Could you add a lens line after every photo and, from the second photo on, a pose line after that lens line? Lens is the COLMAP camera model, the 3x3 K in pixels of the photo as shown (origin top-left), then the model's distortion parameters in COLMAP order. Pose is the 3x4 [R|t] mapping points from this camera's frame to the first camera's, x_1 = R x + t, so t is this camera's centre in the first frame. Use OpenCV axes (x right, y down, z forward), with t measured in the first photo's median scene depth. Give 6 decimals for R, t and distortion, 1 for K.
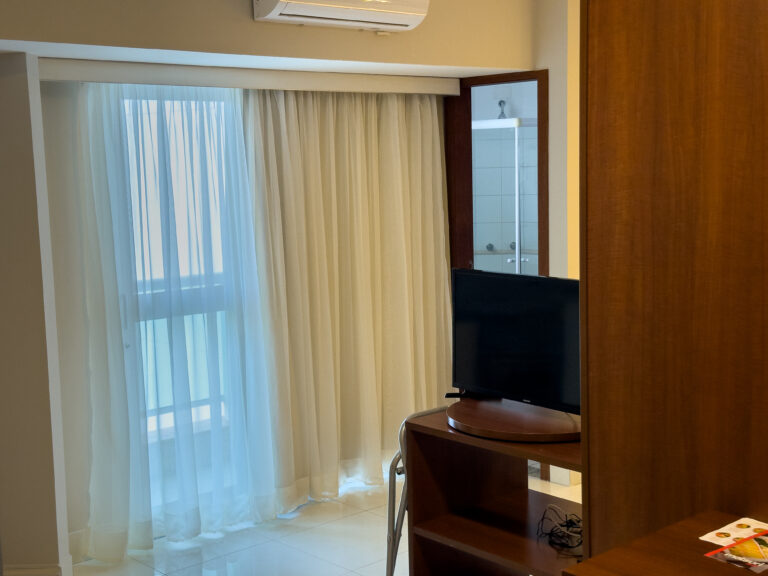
lens RADIAL K [[1073.2, 0, 384.0], [0, 1073.2, 288.0], [0, 0, 1]] dist [0.280530, -0.605363]
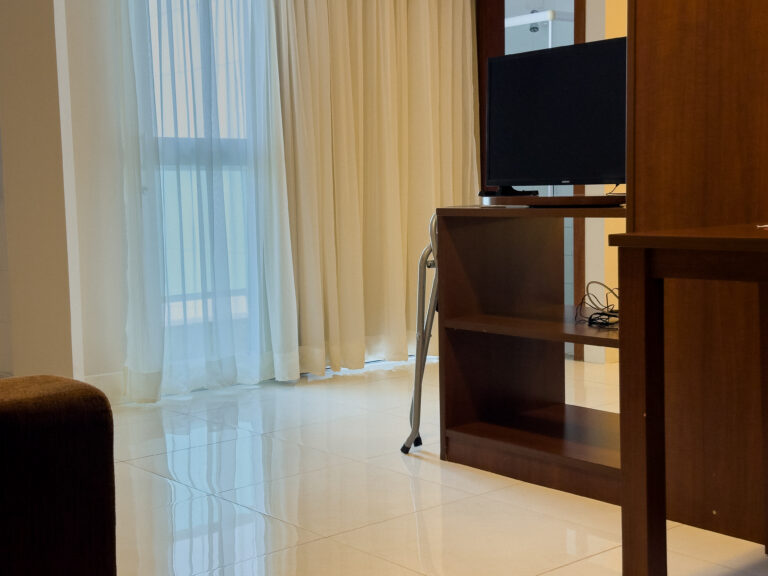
lens RADIAL K [[1073.2, 0, 384.0], [0, 1073.2, 288.0], [0, 0, 1]] dist [0.280530, -0.605363]
pose [[0.999691, 0.000650, -0.024850, -0.002342], [-0.001452, 0.999478, -0.032277, 0.215045], [0.024816, 0.032303, 0.999170, 0.053527]]
